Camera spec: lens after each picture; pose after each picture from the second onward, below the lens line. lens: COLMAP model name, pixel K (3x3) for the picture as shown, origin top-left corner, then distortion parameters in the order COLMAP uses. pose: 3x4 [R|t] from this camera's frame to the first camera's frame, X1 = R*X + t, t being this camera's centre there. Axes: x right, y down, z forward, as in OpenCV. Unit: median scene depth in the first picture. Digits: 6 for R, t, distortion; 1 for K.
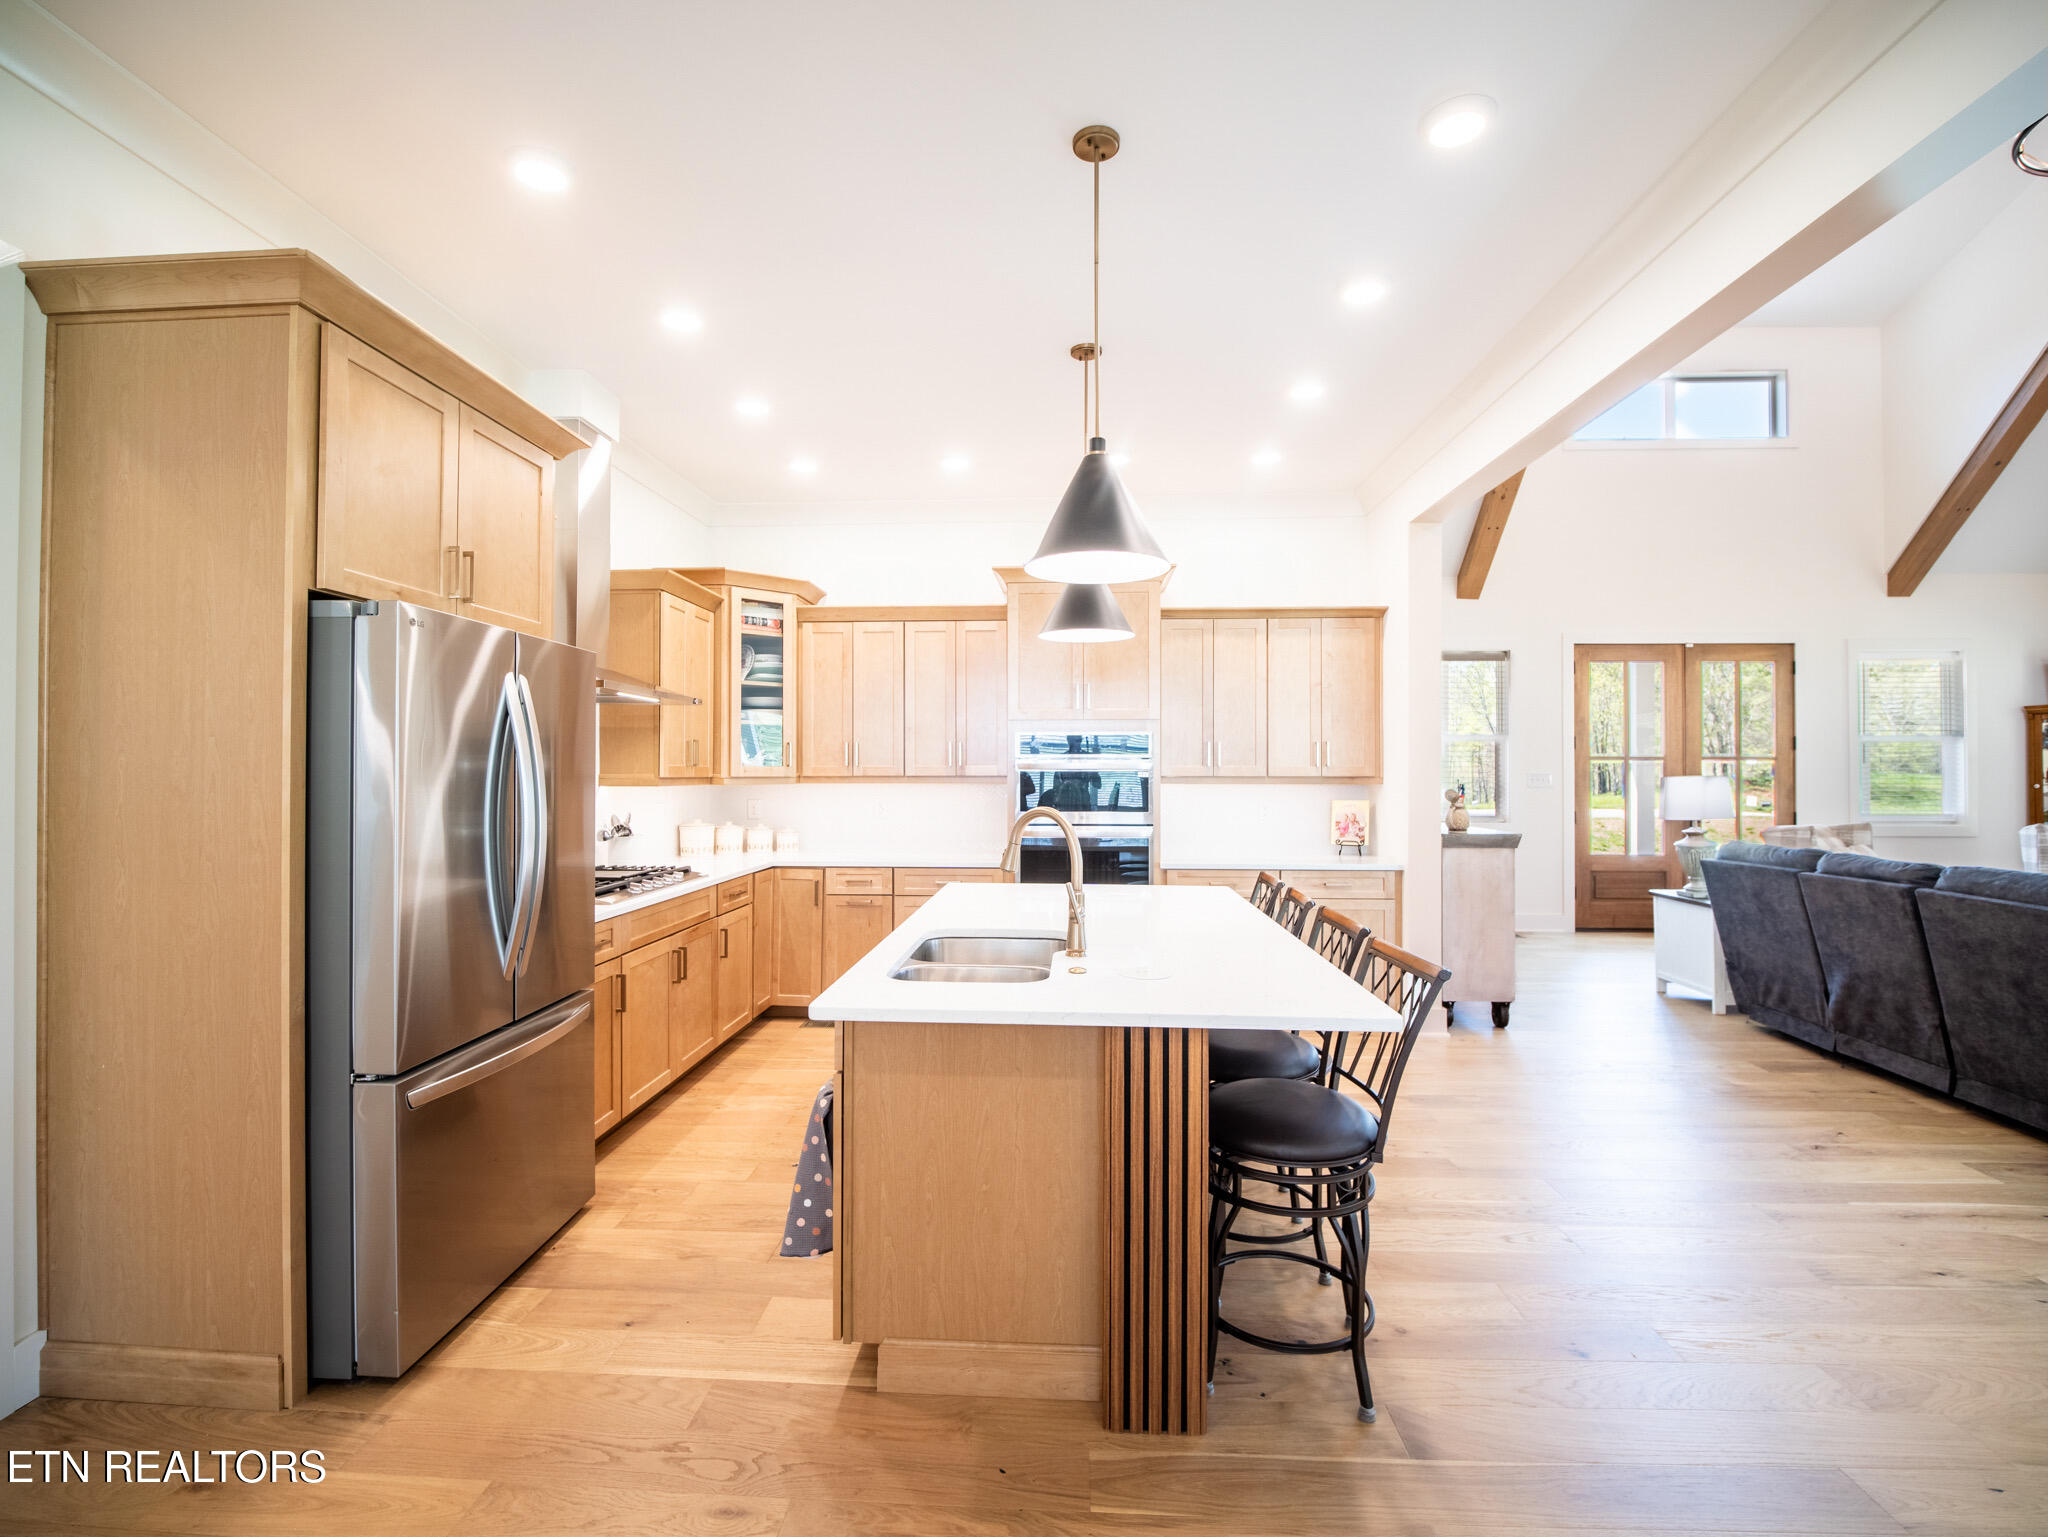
lens RADIAL K [[918.6, 0, 1024.0], [0, 918.6, 768.5], [0, 0, 1]] dist [-0.016800, -0.000418]
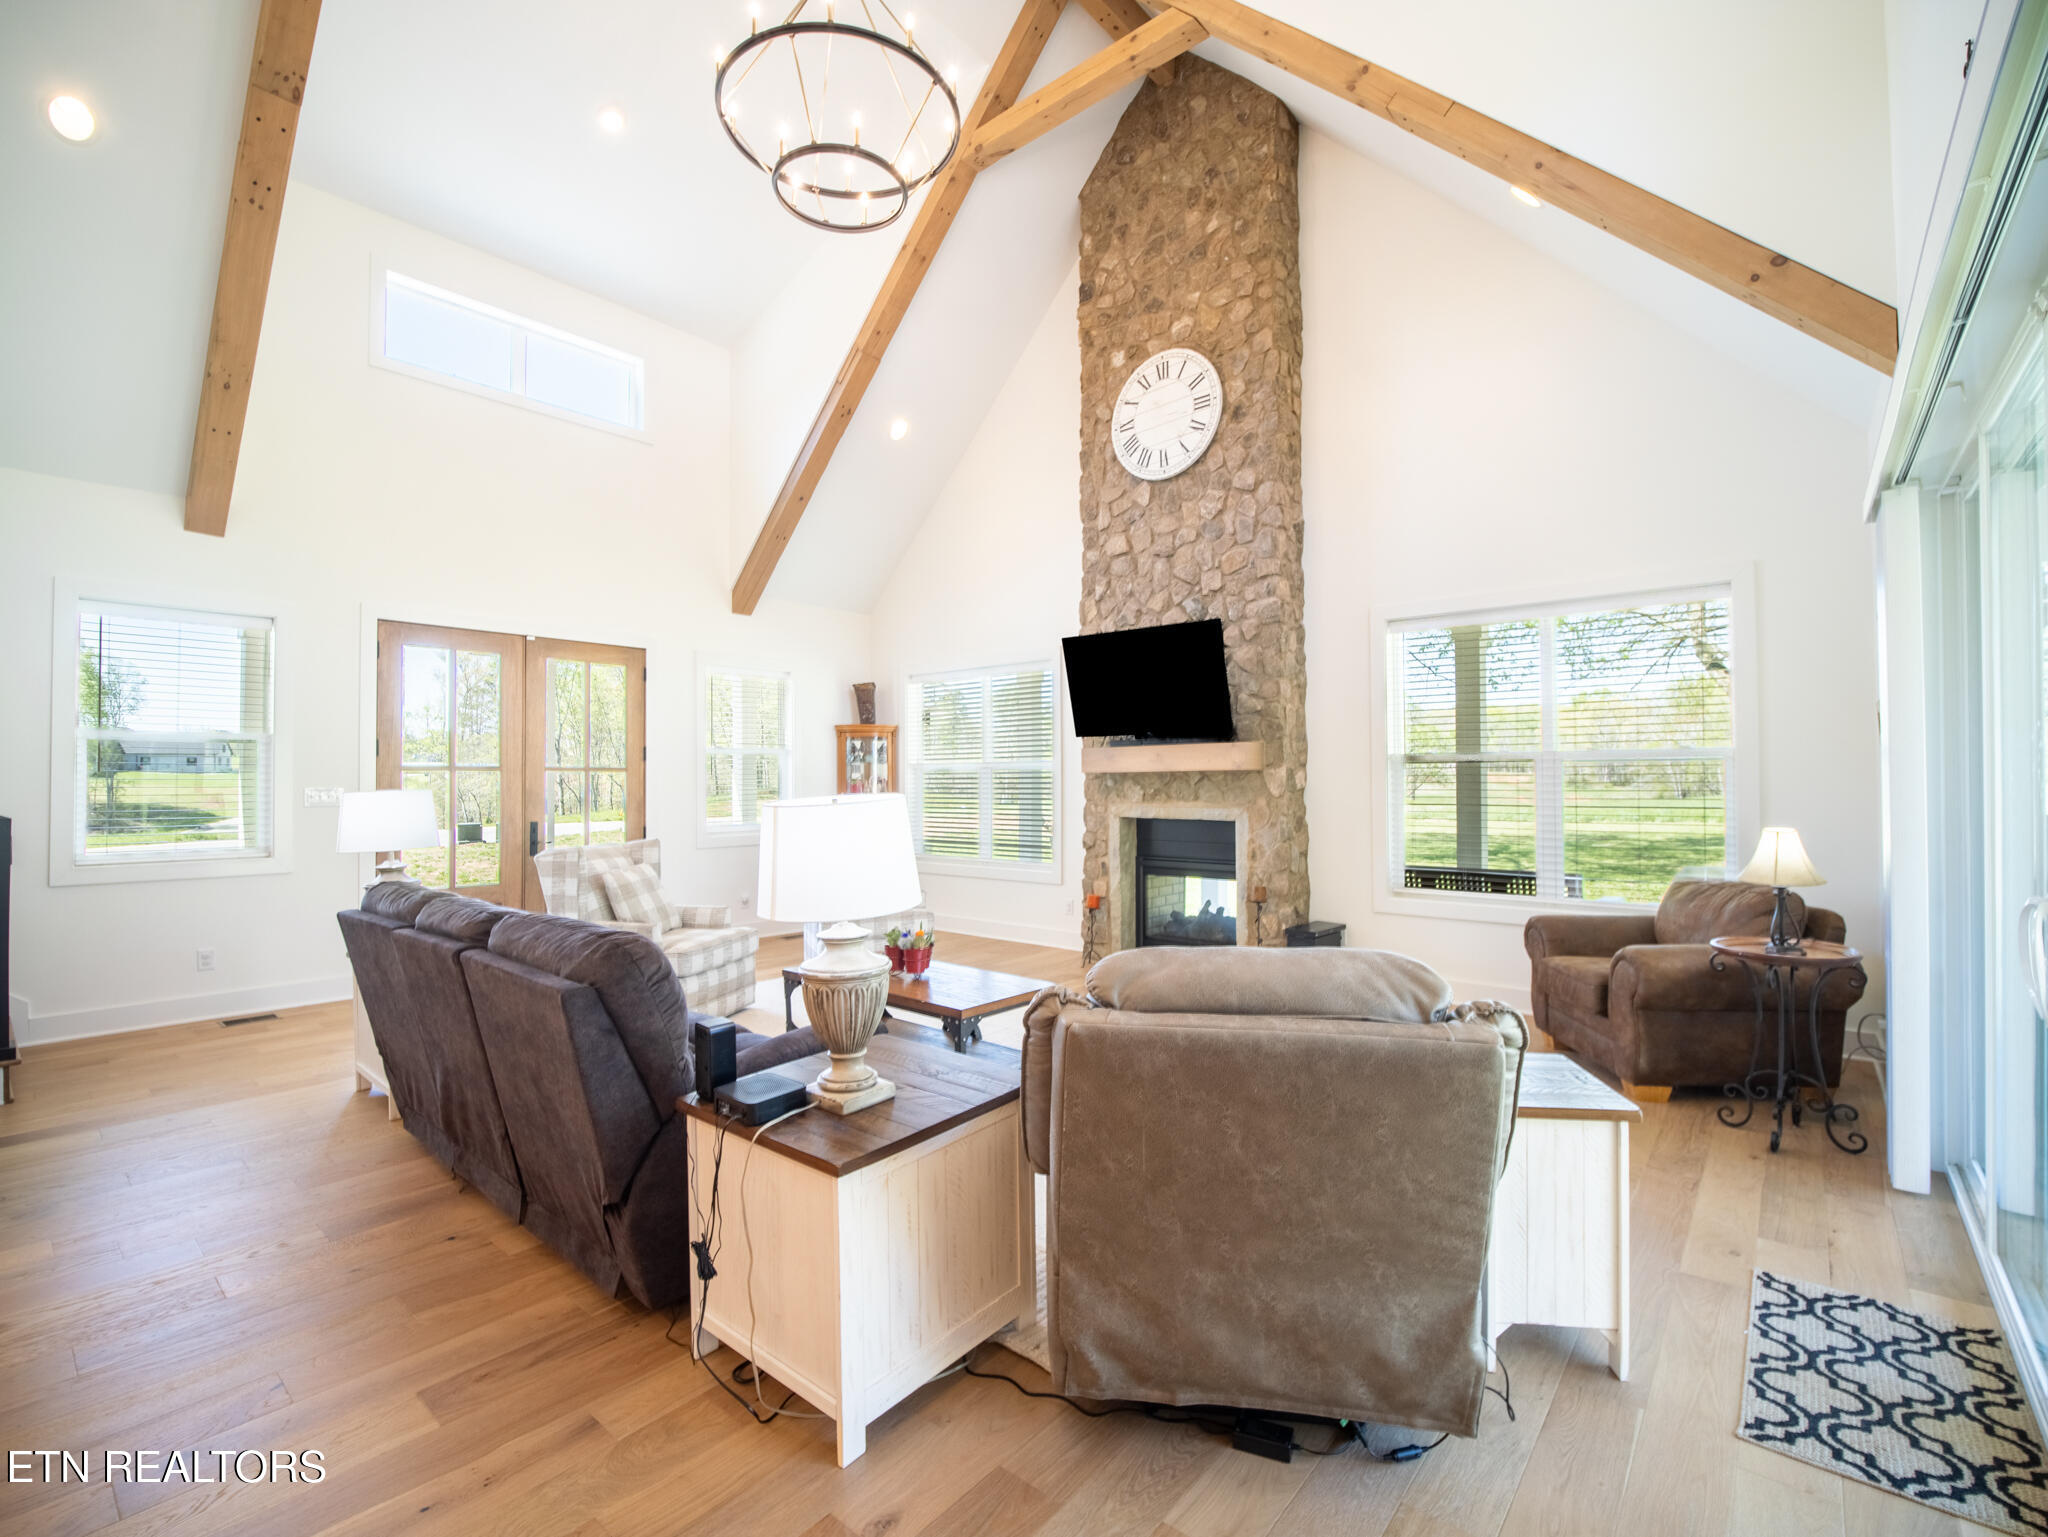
lens RADIAL K [[918.6, 0, 1024.0], [0, 918.6, 768.5], [0, 0, 1]] dist [-0.016800, -0.000418]
pose [[0.603020, 0.006409, 0.797700, 0.506914], [0.004345, 0.999927, -0.011318, 0.000923], [-0.797714, 0.010291, 0.602948, 0.168362]]
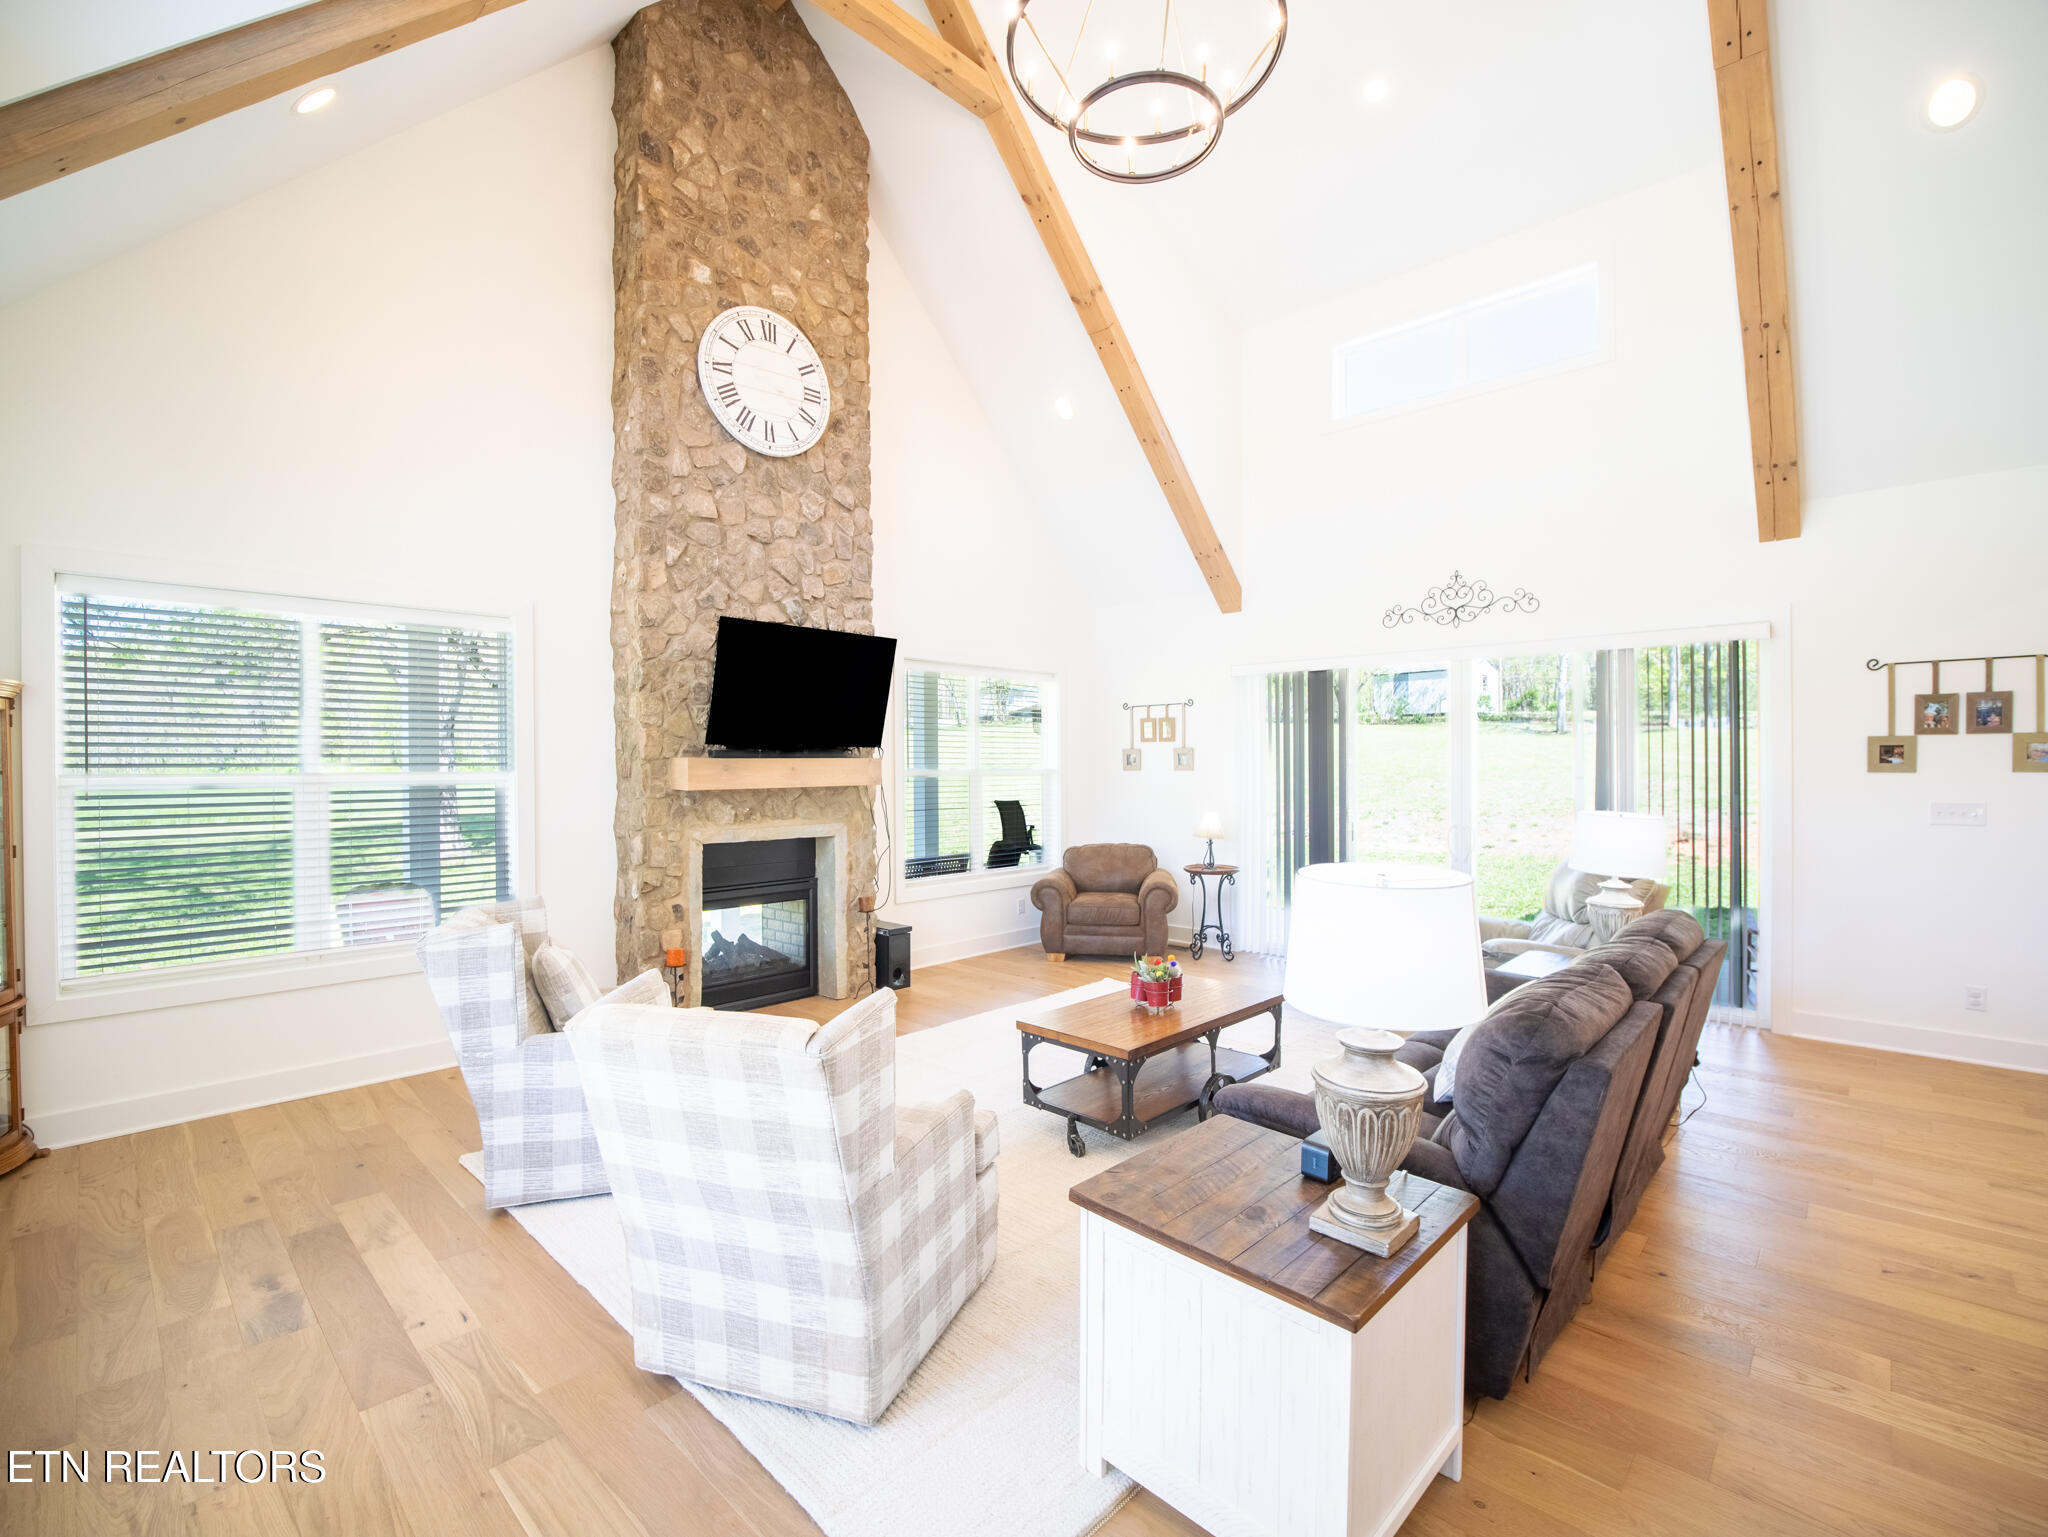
lens RADIAL K [[918.6, 0, 1024.0], [0, 918.6, 768.5], [0, 0, 1]] dist [-0.016800, -0.000418]
pose [[-0.761309, 0.005735, 0.648364, 0.681113], [0.005943, 0.999981, -0.001866, -0.028440], [-0.648362, 0.002432, -0.761328, 1.472057]]
